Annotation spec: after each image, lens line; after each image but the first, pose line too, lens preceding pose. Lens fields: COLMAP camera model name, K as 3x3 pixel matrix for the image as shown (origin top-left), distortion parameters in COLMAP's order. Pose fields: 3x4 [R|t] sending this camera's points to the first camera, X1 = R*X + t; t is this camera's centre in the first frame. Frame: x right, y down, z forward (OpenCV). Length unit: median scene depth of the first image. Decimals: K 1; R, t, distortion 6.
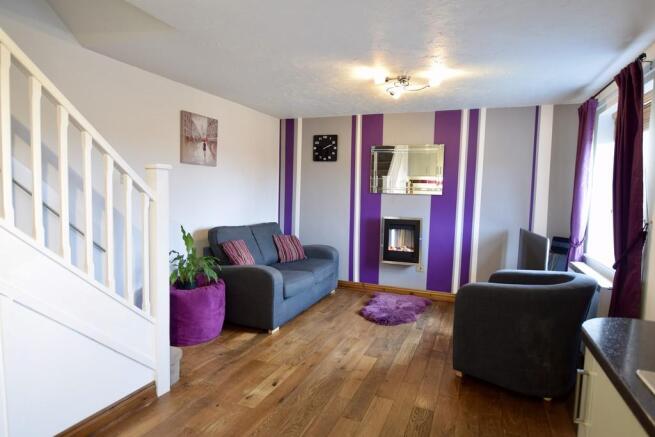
lens RADIAL K [[369.1, 0, 327.5], [0, 369.1, 218.5], [0, 0, 1]] dist [-0.010573, 0.002079]
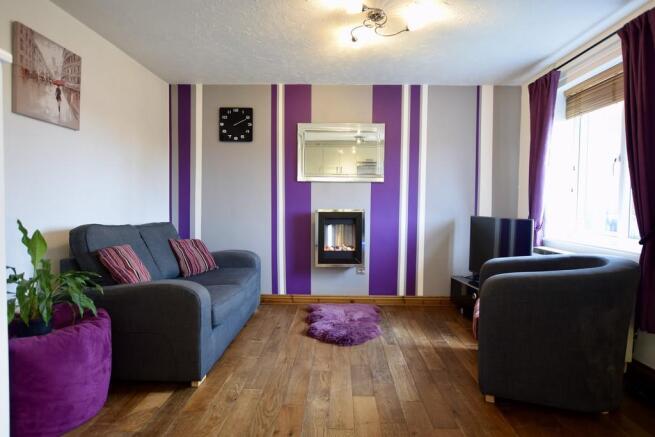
lens RADIAL K [[369.1, 0, 327.5], [0, 369.1, 218.5], [0, 0, 1]] dist [-0.010573, 0.002079]
pose [[0.933872, -0.028386, 0.356480, -0.138336], [0.040701, 0.998804, -0.027092, 0.044188], [-0.355284, 0.039809, 0.933910, 0.279347]]
